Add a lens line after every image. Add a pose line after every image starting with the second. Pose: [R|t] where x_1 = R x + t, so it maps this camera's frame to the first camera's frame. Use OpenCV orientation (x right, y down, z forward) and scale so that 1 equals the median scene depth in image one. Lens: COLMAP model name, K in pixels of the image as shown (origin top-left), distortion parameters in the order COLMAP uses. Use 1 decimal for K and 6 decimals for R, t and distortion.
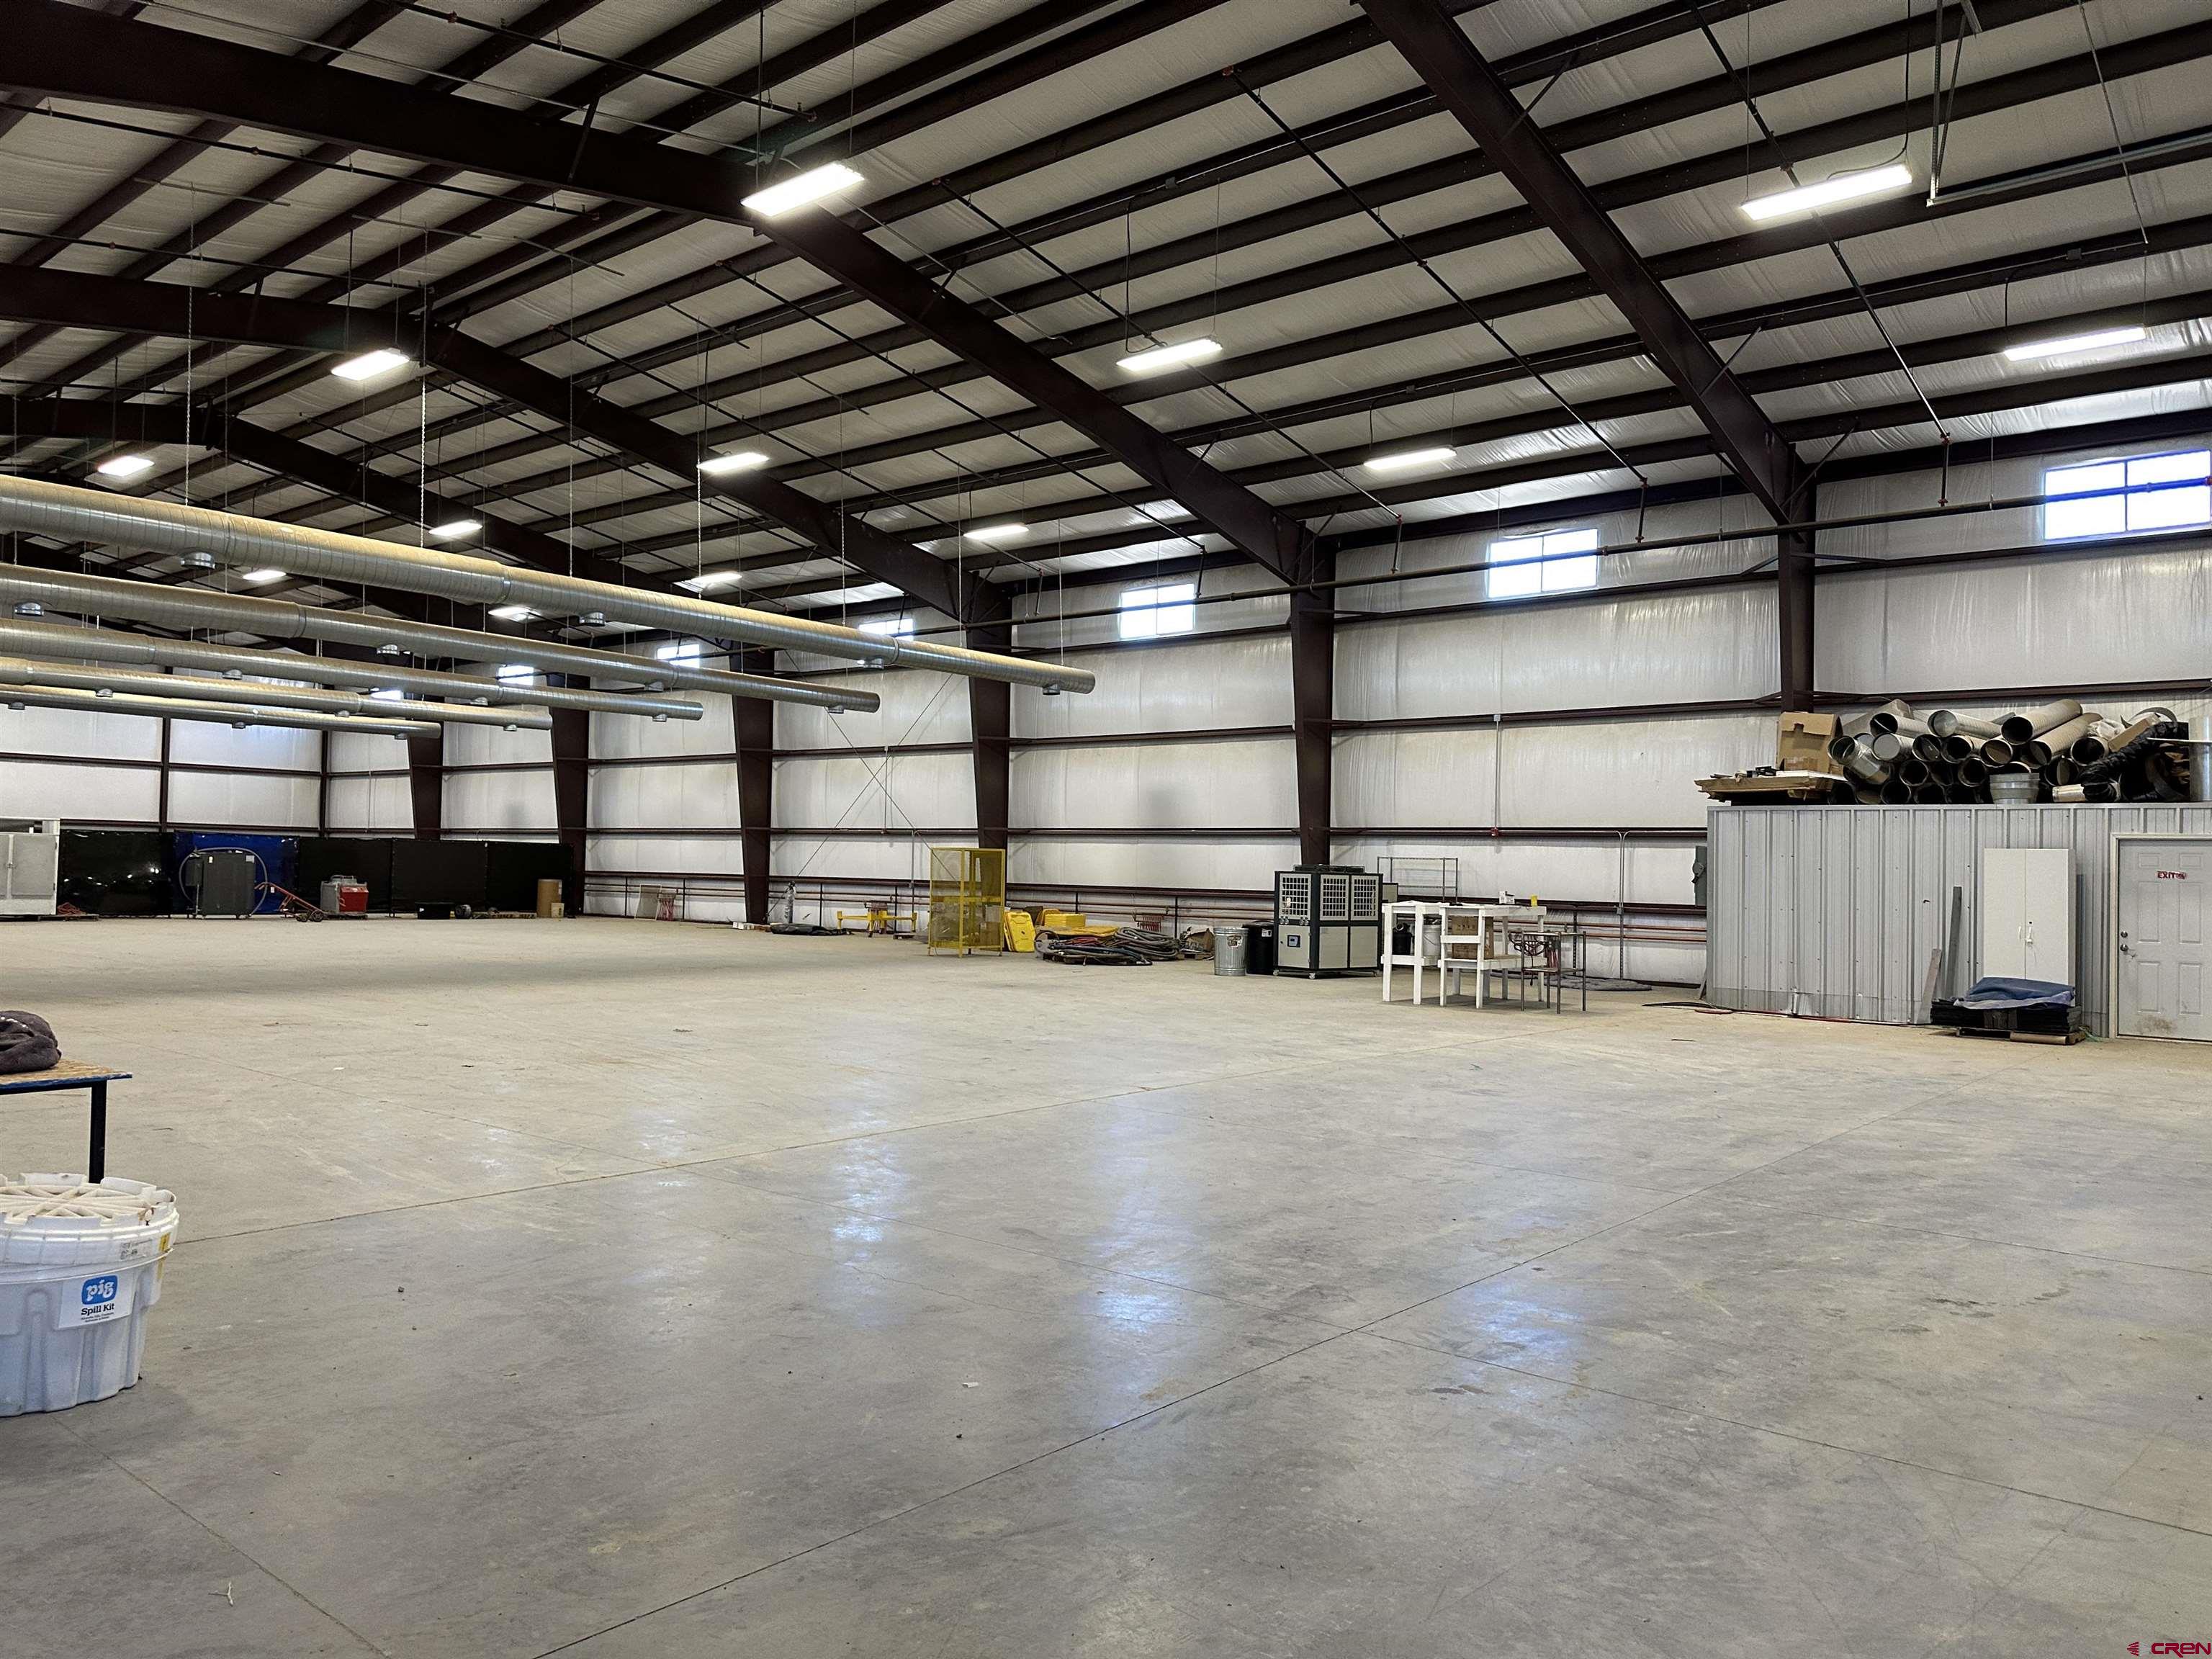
lens RADIAL K [[1530.2, 0, 1113.6], [0, 1530.2, 840.2], [0, 0, 1]] dist [0.164260, -0.287631]
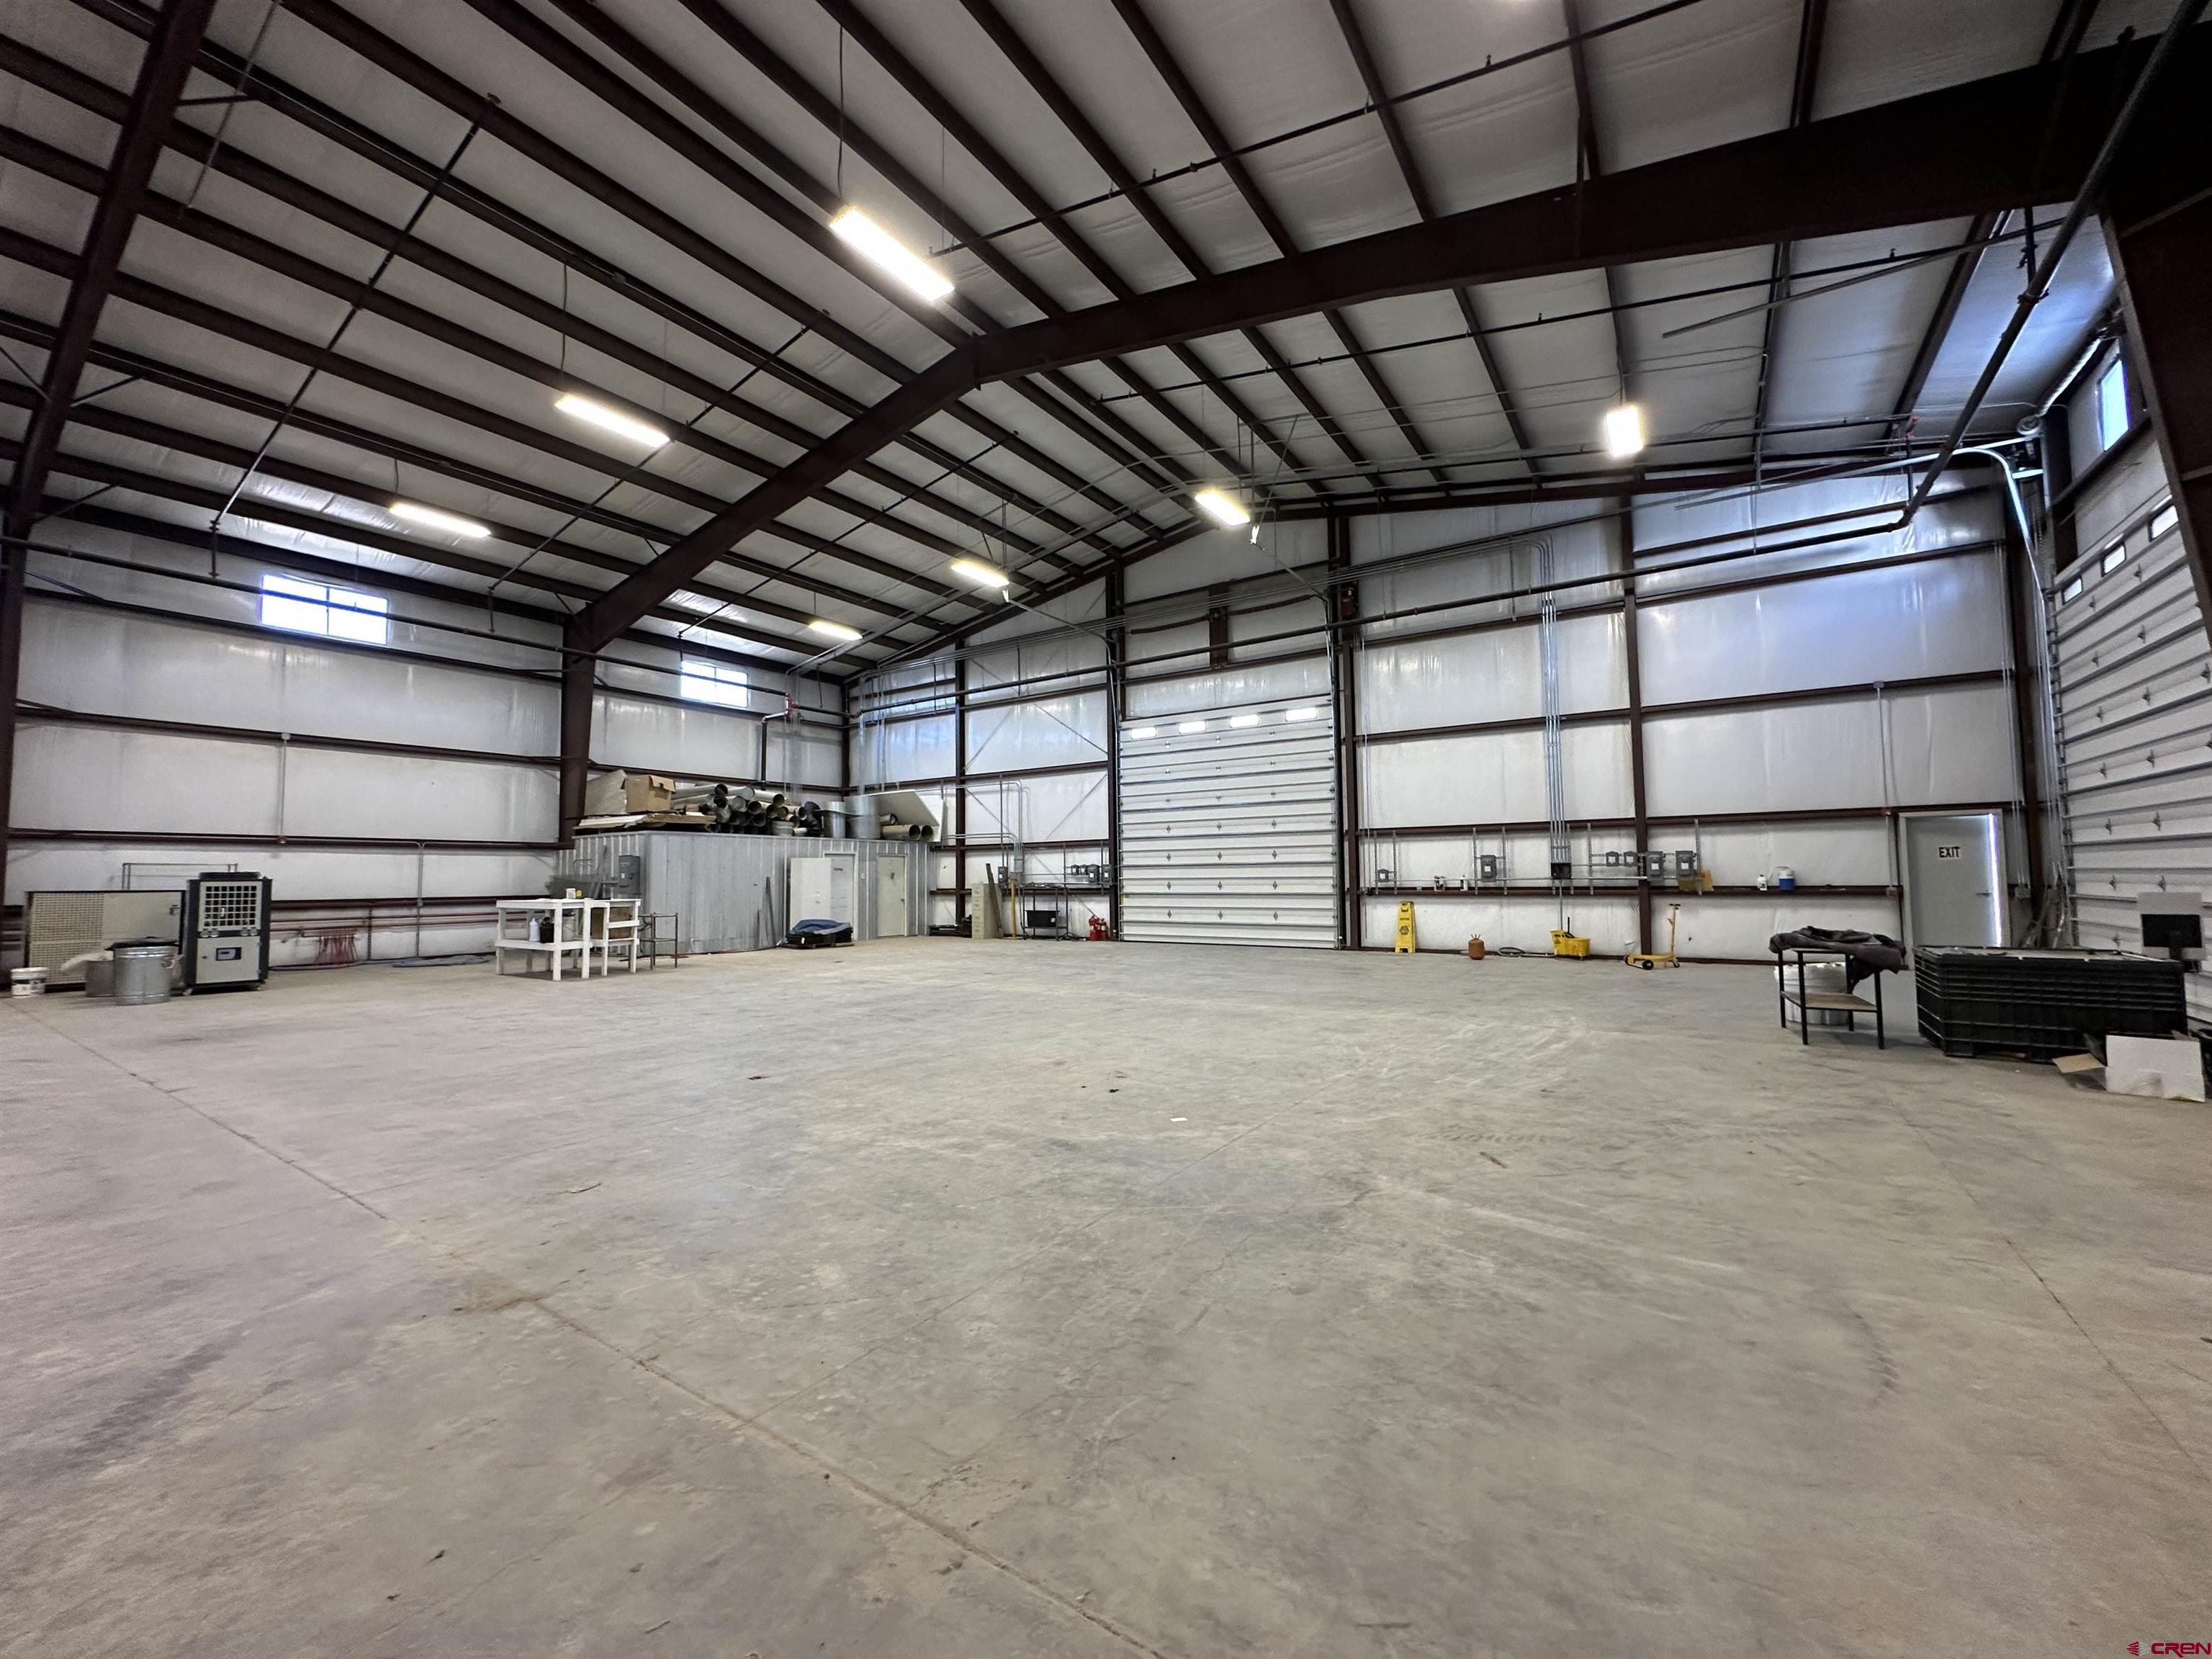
lens RADIAL K [[879.8, 0, 1102.9], [0, 879.8, 826.3], [0, 0, 1]] dist [-0.003567, 0.000204]
pose [[-0.096840, 0.036177, 0.994642, -0.412449], [-0.011753, 0.999228, -0.037488, 0.001757], [-0.995231, -0.015320, -0.096340, 0.460081]]
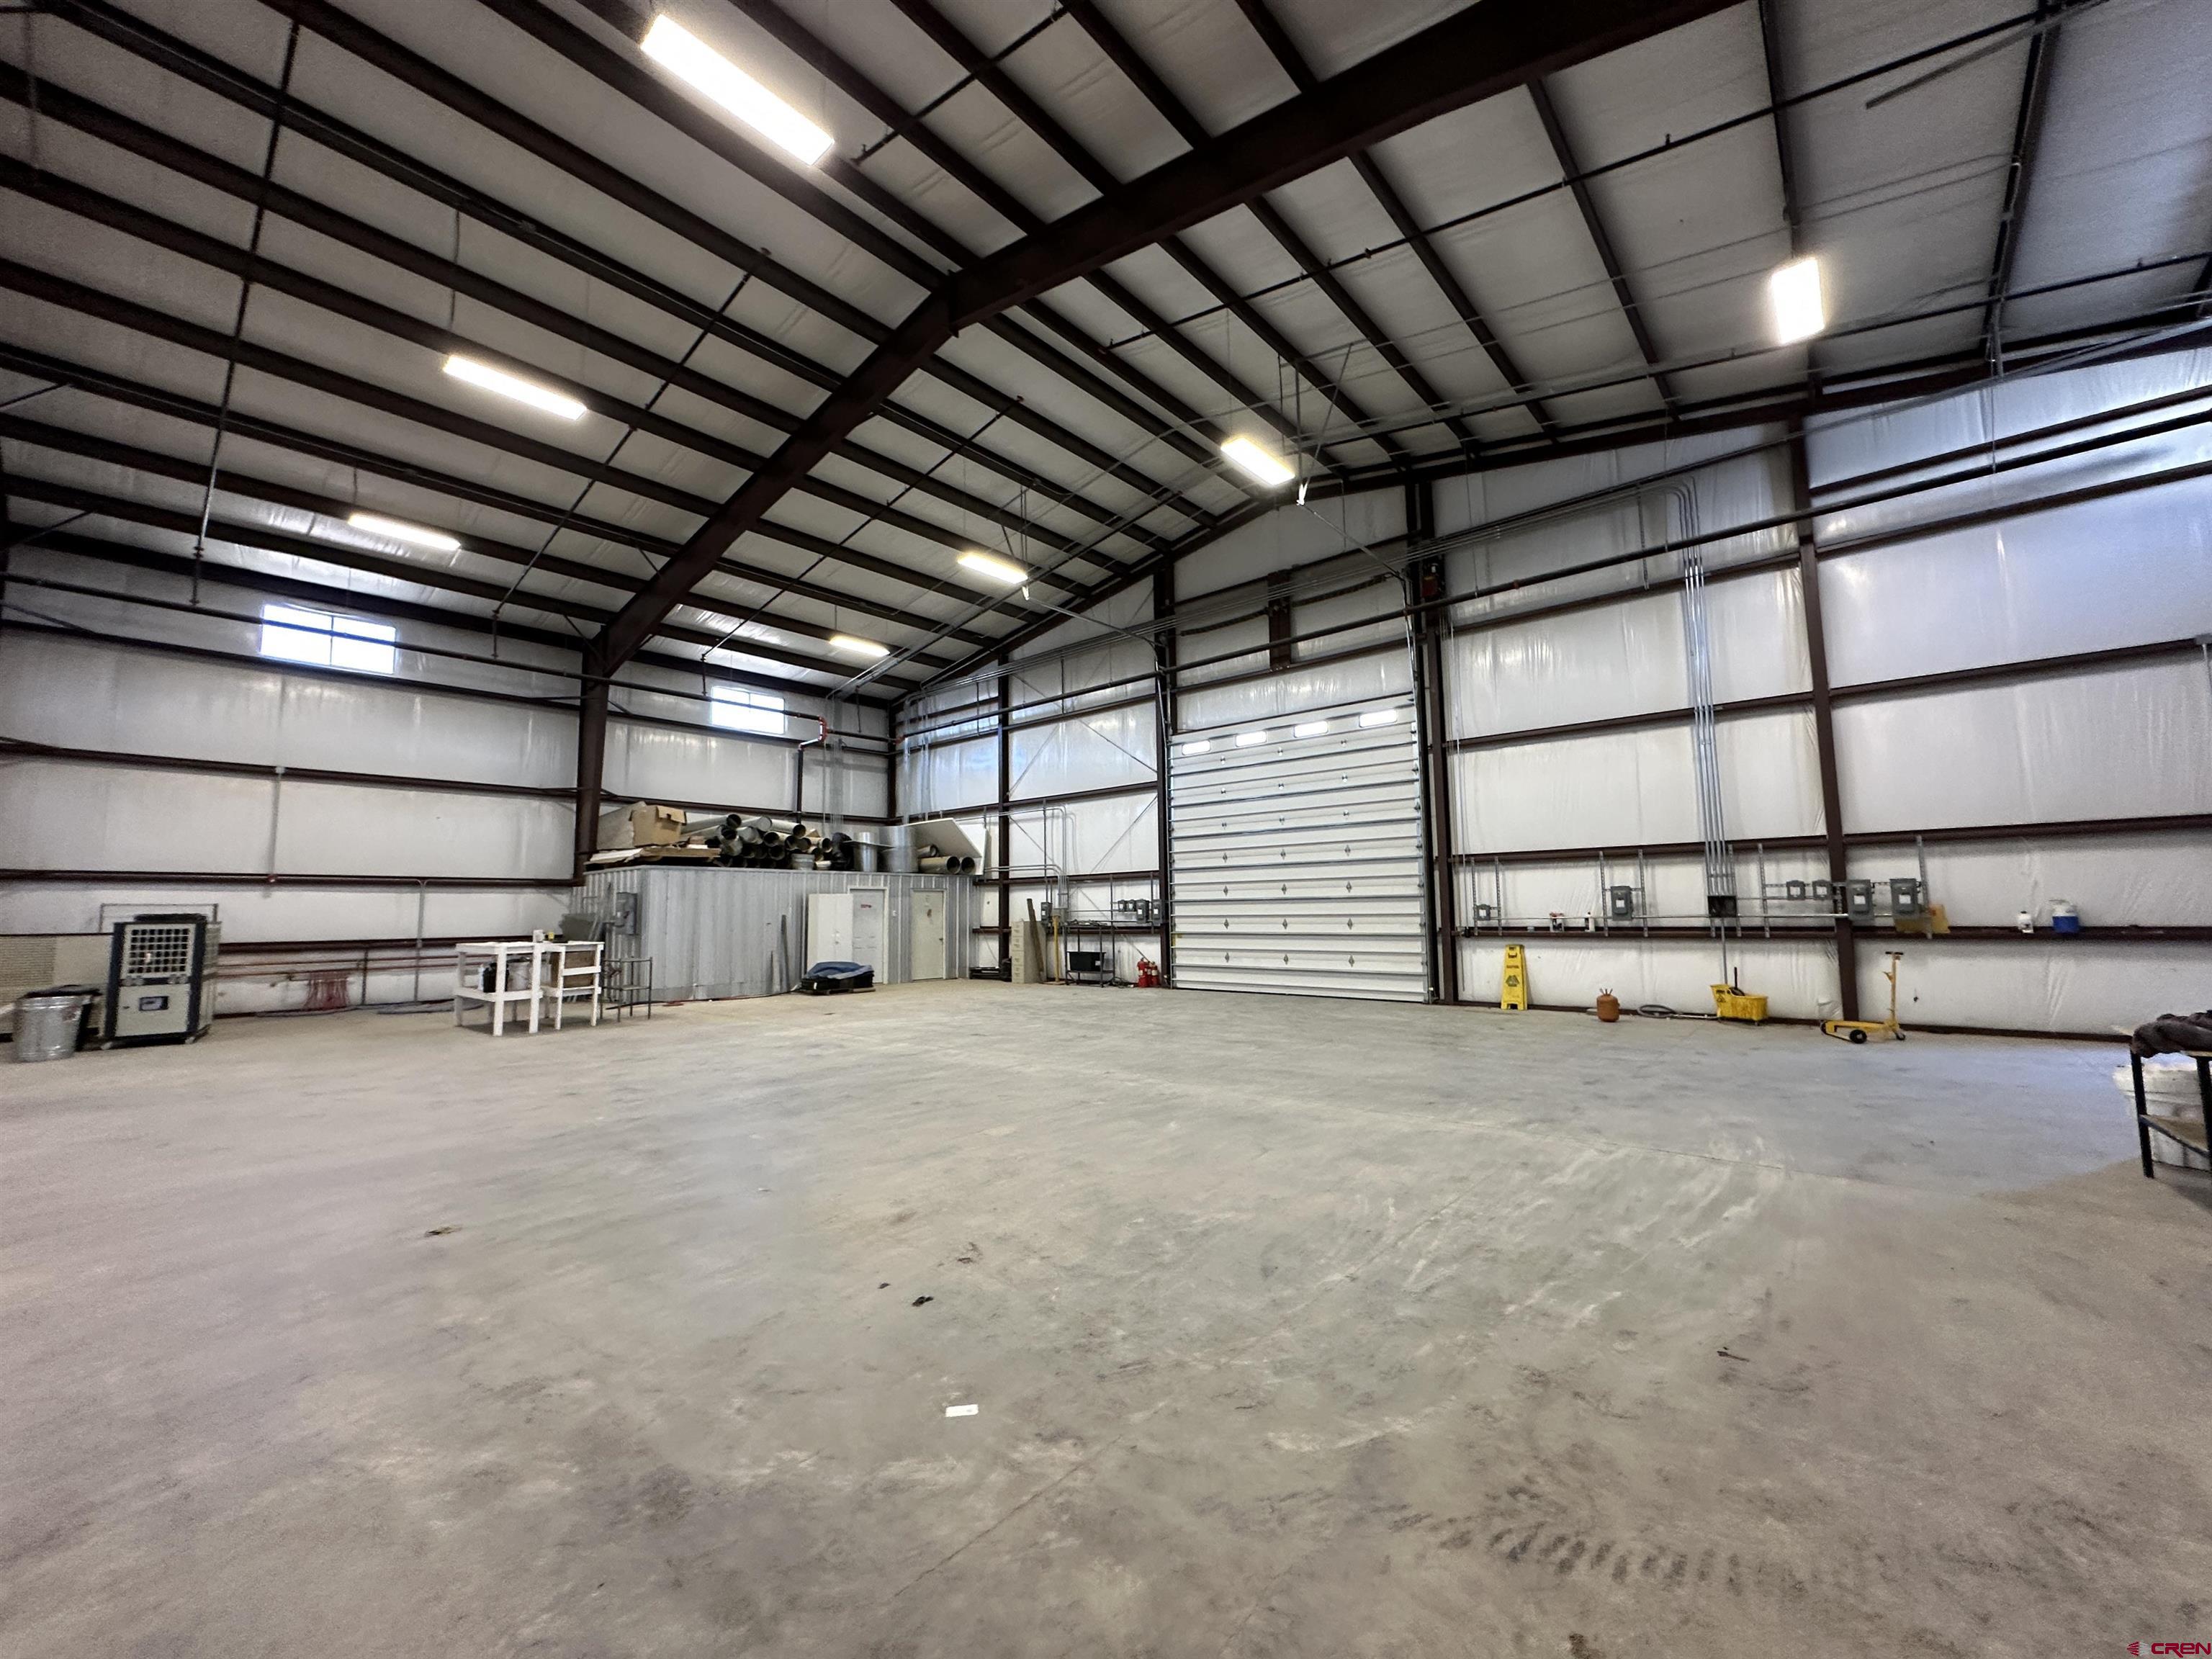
lens RADIAL K [[879.8, 0, 1102.9], [0, 879.8, 826.3], [0, 0, 1]] dist [-0.003567, 0.000204]
pose [[0.029898, 0.073457, 0.996850, -0.318040], [-0.005940, 0.997291, -0.073312, -0.000018], [-0.999535, -0.003730, 0.030253, 0.402299]]
